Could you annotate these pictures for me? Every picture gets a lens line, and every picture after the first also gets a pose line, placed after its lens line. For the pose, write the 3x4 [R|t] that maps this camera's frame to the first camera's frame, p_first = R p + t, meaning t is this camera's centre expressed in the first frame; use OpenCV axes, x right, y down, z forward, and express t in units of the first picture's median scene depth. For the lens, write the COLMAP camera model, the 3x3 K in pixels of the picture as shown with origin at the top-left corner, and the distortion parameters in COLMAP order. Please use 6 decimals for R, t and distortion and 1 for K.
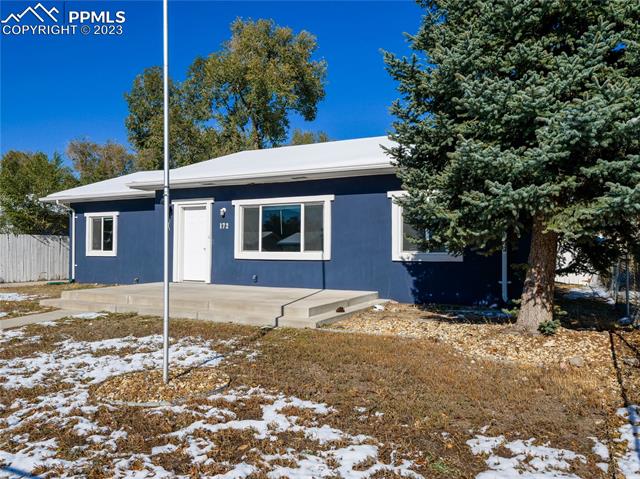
lens RADIAL K [[542.3, 0, 321.2], [0, 542.3, 238.4], [0, 0, 1]] dist [-0.014919, -0.003020]
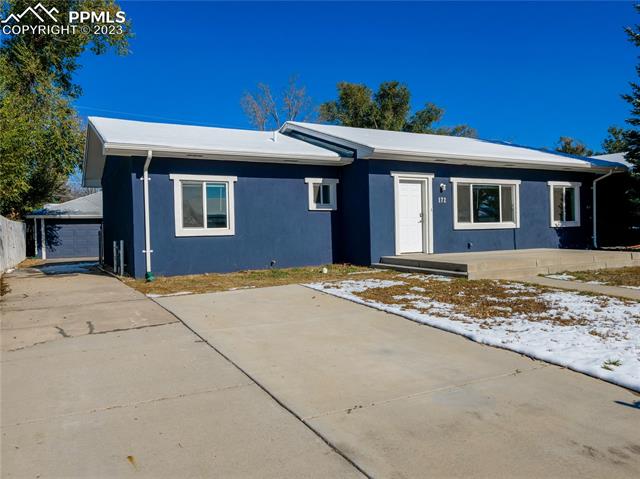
lens RADIAL K [[486.9, 0, 320.3], [0, 486.9, 237.9], [0, 0, 1]] dist [0.001357, 0.001290]
pose [[0.543203, -0.021605, 0.839323, -1.172984], [0.010412, 0.999765, 0.018997, 0.033366], [-0.839537, -0.001580, 0.543300, 0.690123]]
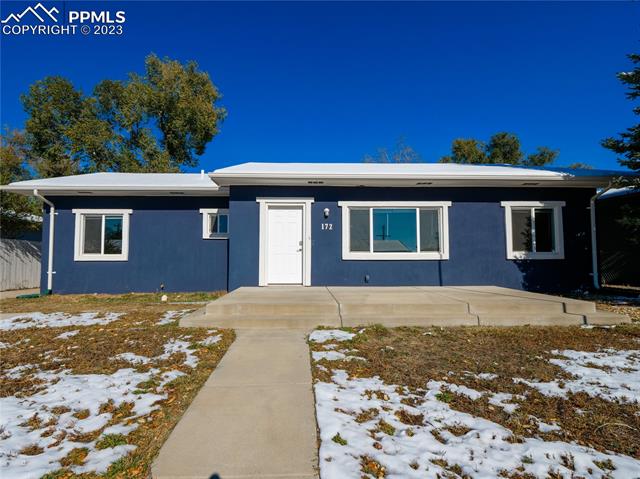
lens RADIAL K [[337.7, 0, 318.4], [0, 337.7, 242.7], [0, 0, 1]] dist [0.003867, 0.000425]
pose [[0.856873, 0.027137, 0.514812, -0.521909], [-0.006322, 0.999092, -0.042143, 0.033188], [-0.515488, 0.032857, 0.856266, 0.495959]]
